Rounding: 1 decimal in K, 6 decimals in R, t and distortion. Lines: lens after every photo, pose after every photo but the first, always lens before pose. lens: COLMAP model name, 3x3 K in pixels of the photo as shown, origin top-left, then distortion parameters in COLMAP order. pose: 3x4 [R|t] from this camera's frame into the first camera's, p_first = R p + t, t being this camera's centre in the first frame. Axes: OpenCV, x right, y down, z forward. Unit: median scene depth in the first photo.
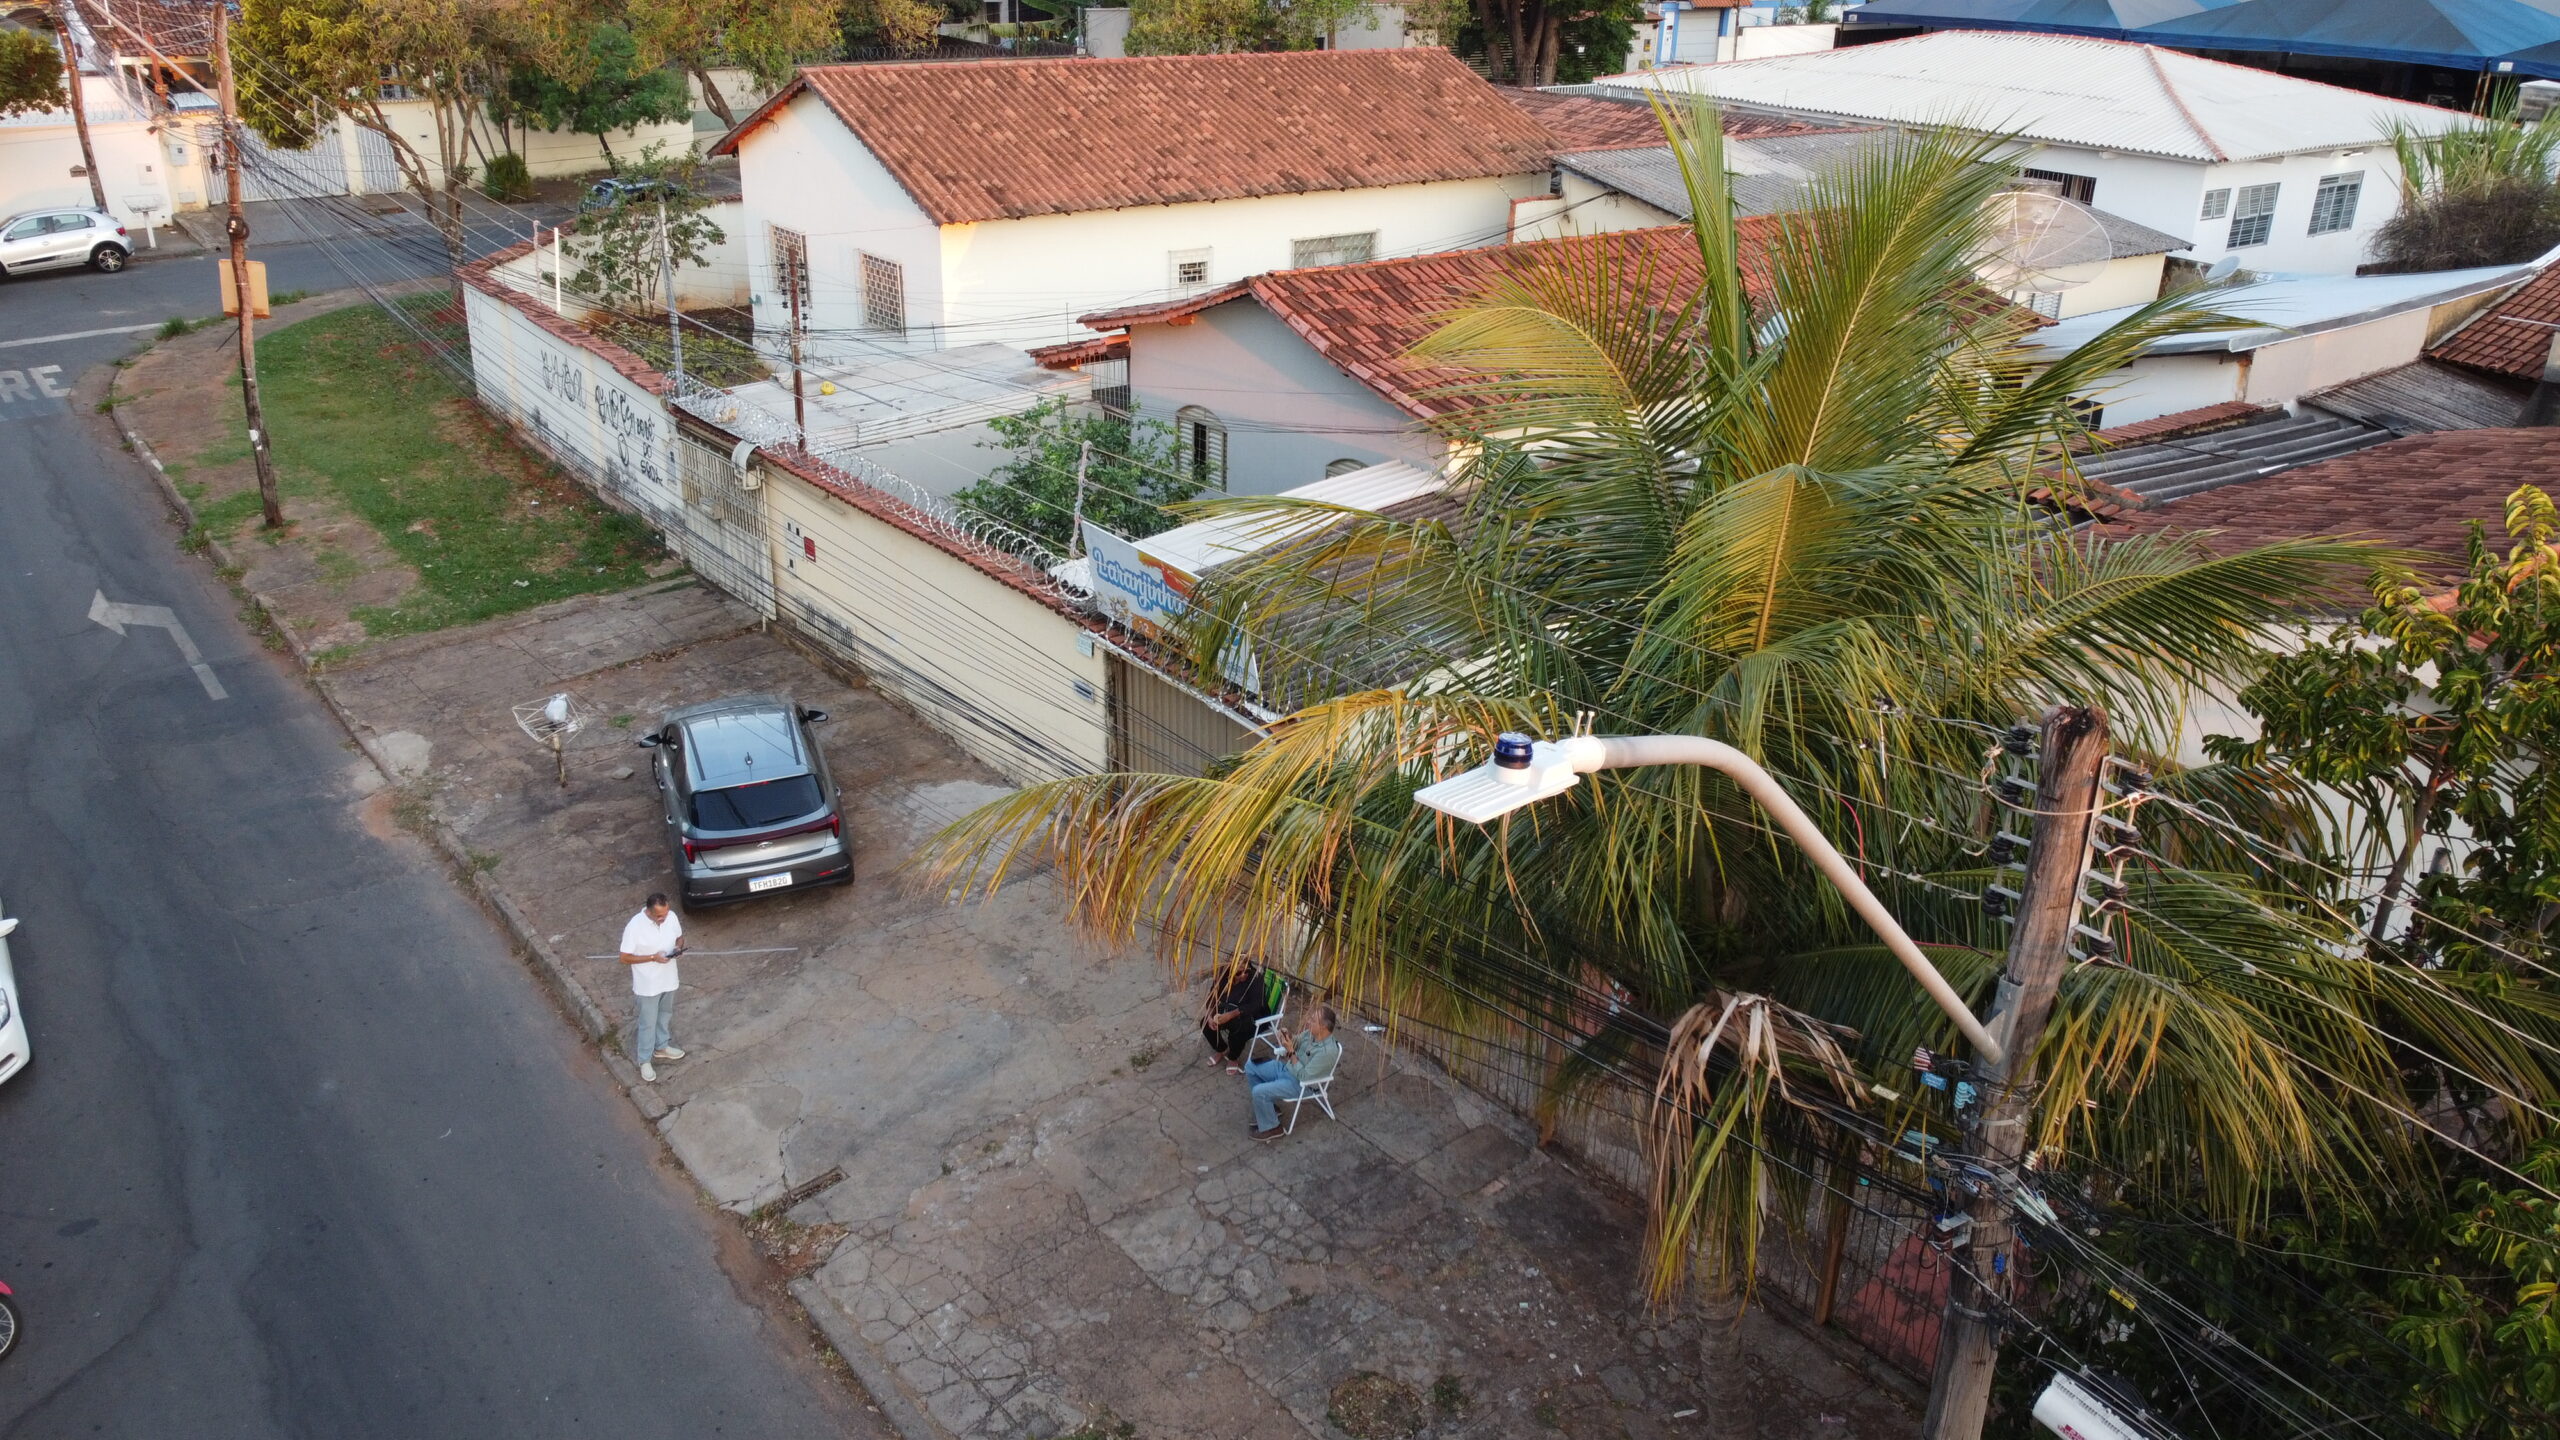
lens RADIAL K [[1930.8, 0, 1282.7], [0, 1930.8, 723.4], [0, 0, 1]] dist [0.012122, -0.017933]
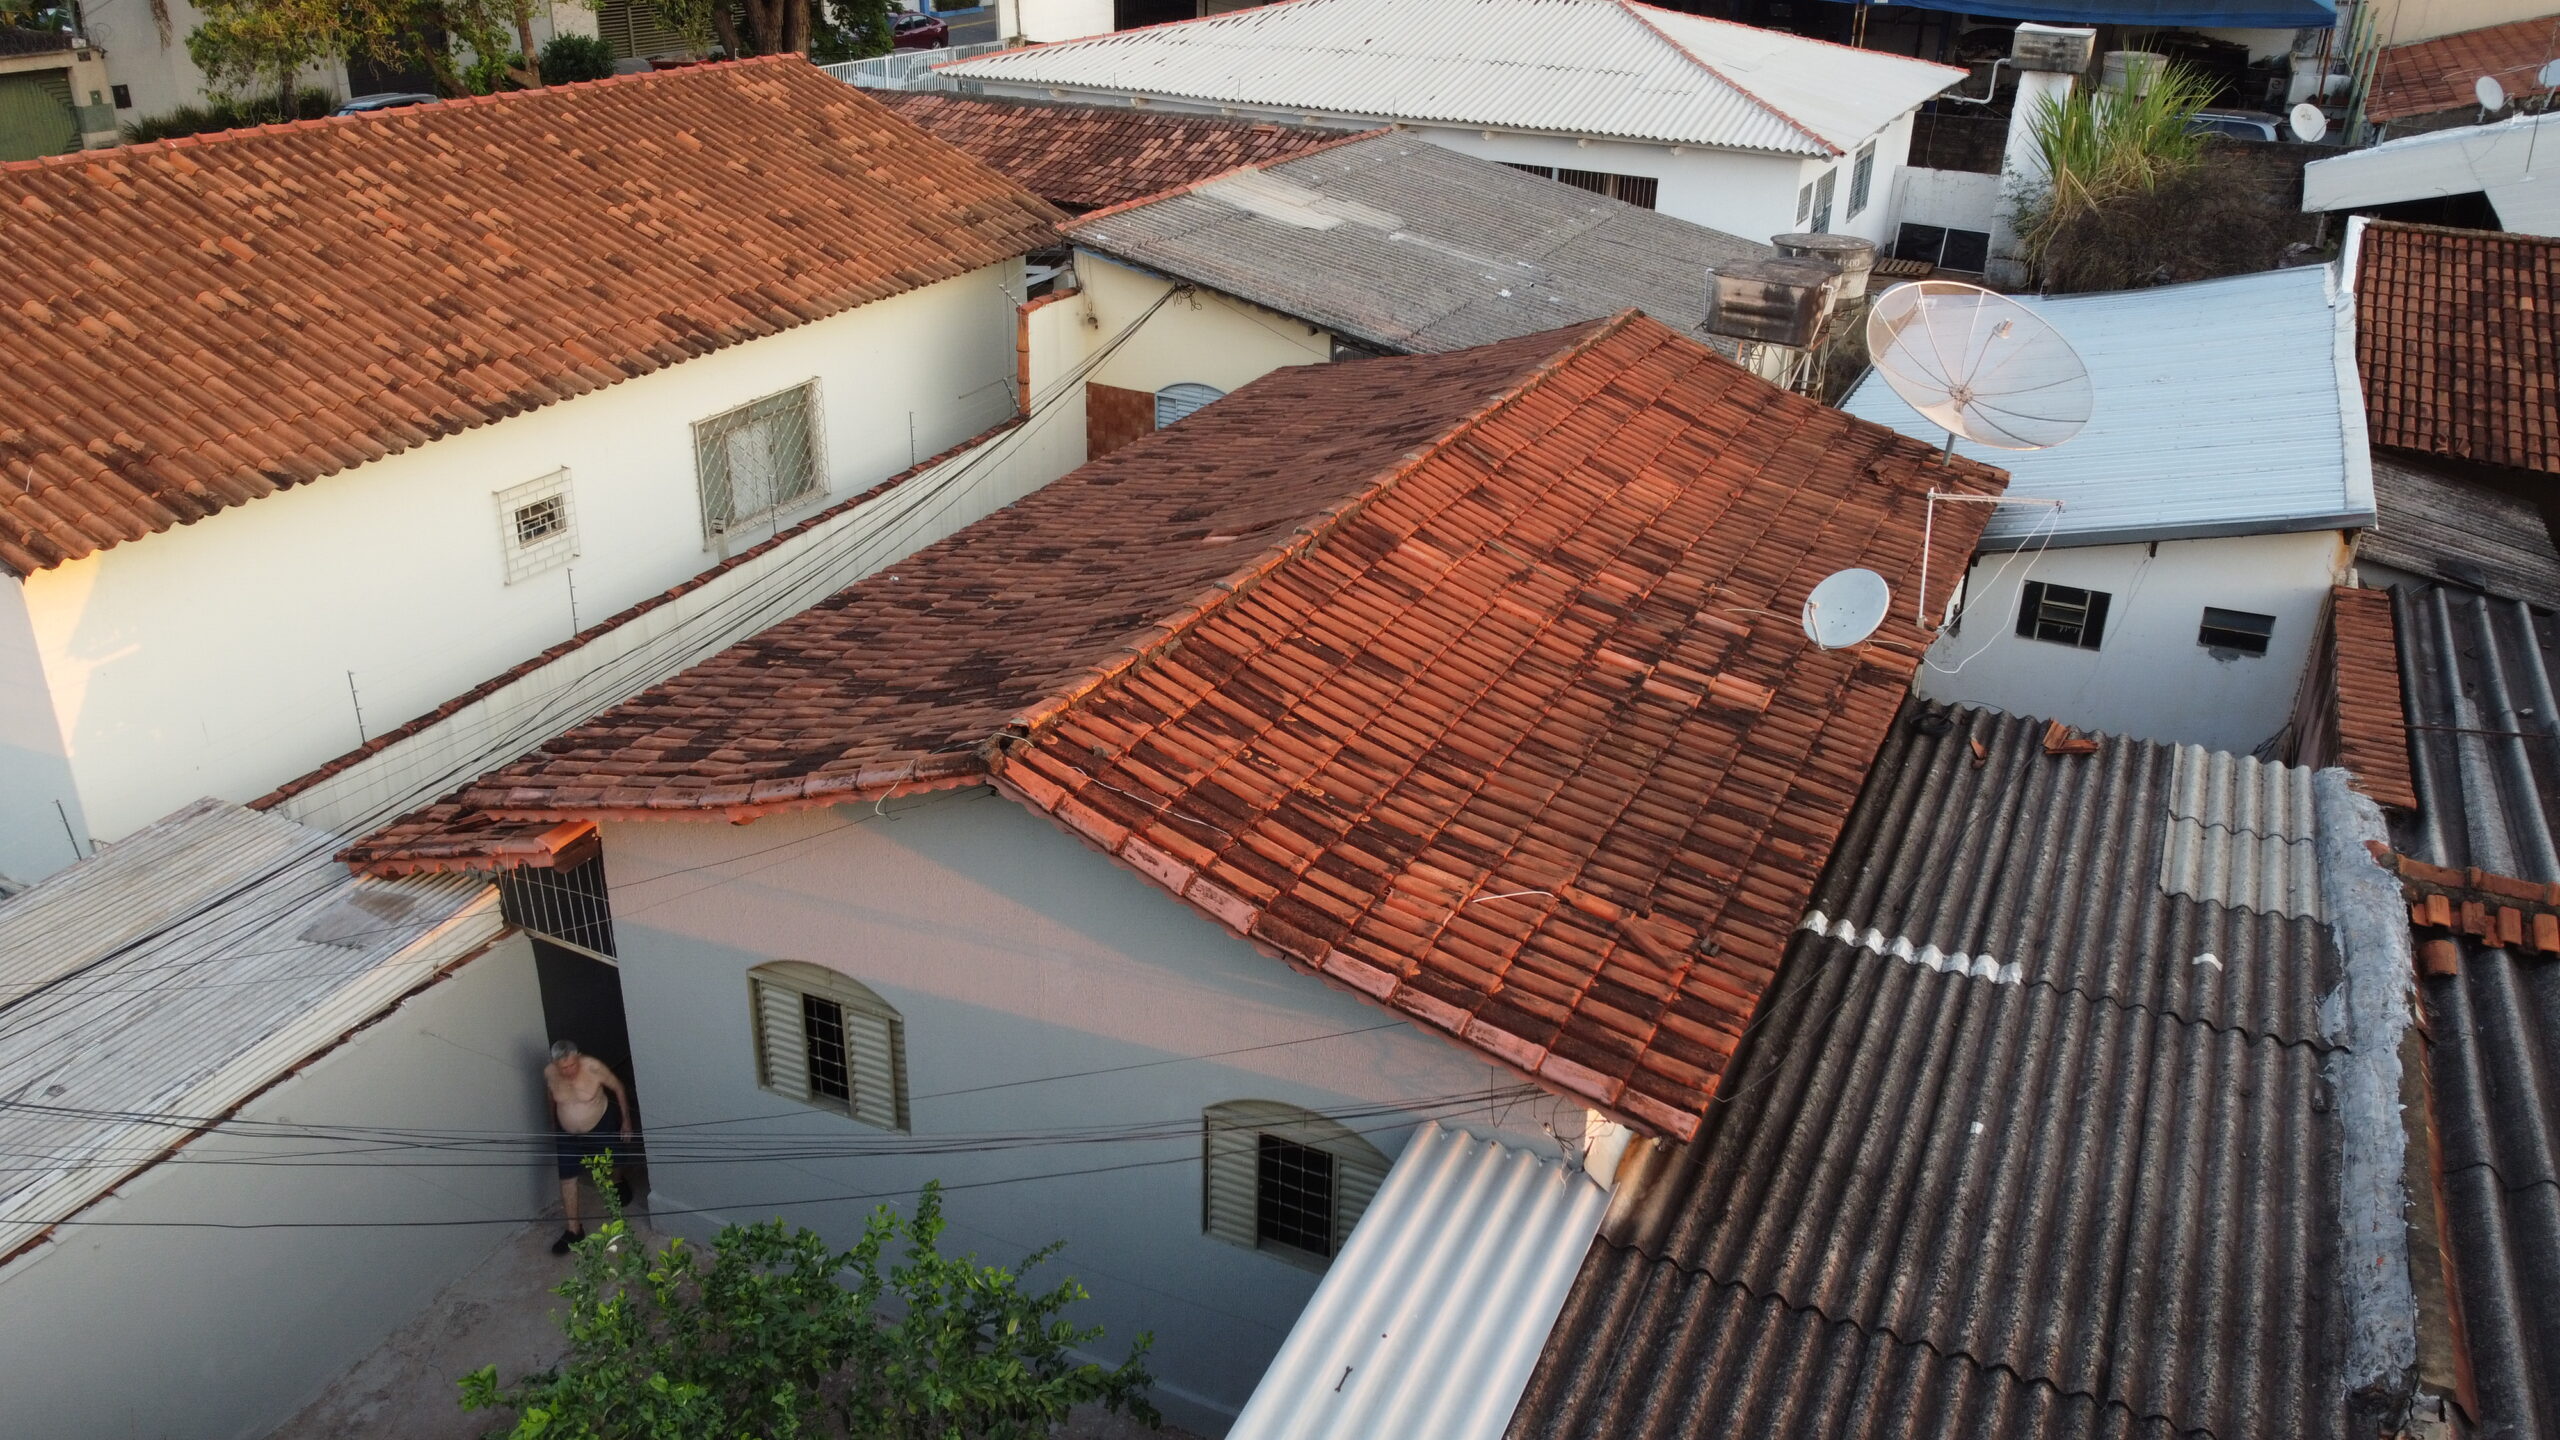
lens RADIAL K [[1930.8, 0, 1282.3], [0, 1930.8, 725.5], [0, 0, 1]] dist [0.012122, -0.017933]
pose [[0.894113, -0.192480, 0.404368, -0.318095], [0.174880, 0.981300, 0.080418, -0.636264], [-0.412285, -0.001187, 0.911054, 1.434522]]
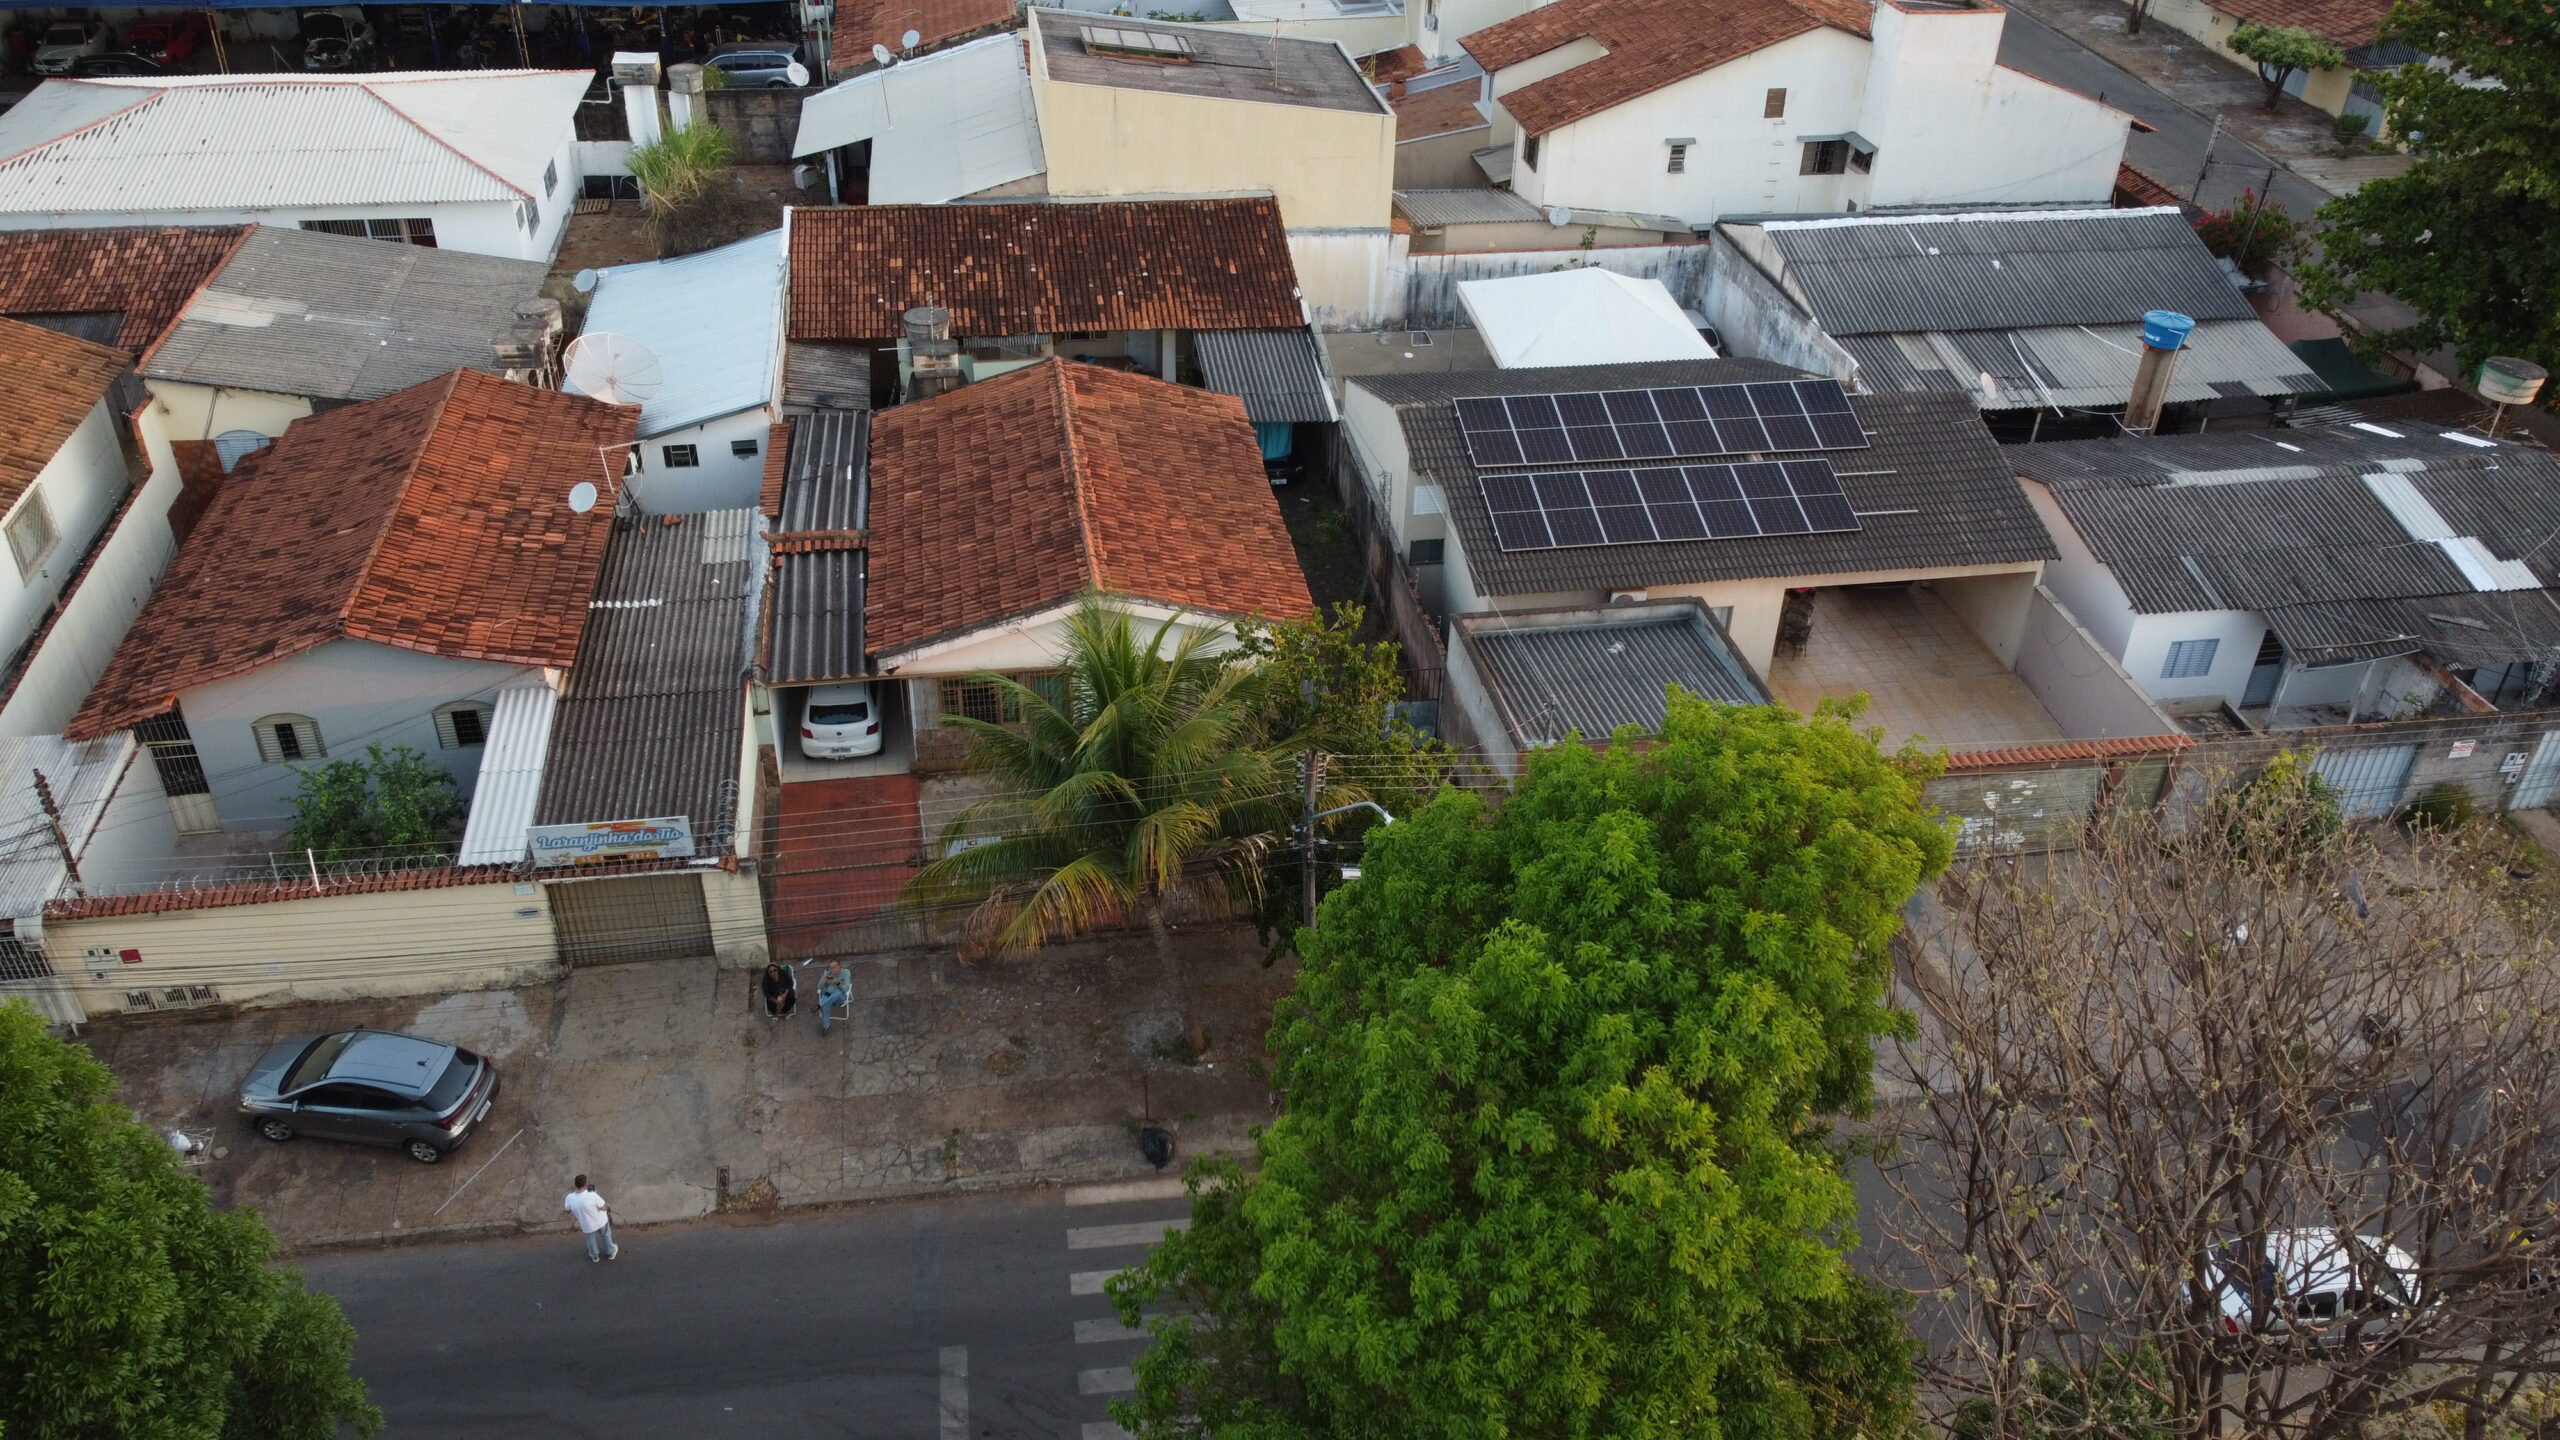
lens RADIAL K [[1930.8, 0, 1280.0], [0, 1930.8, 721.8], [0, 0, 1]] dist [0.012122, -0.017933]
pose [[0.477258, -0.498343, 0.723795, -1.911725], [0.336512, 0.864511, 0.373337, -1.173529], [-0.811779, 0.065388, 0.580293, -1.075596]]
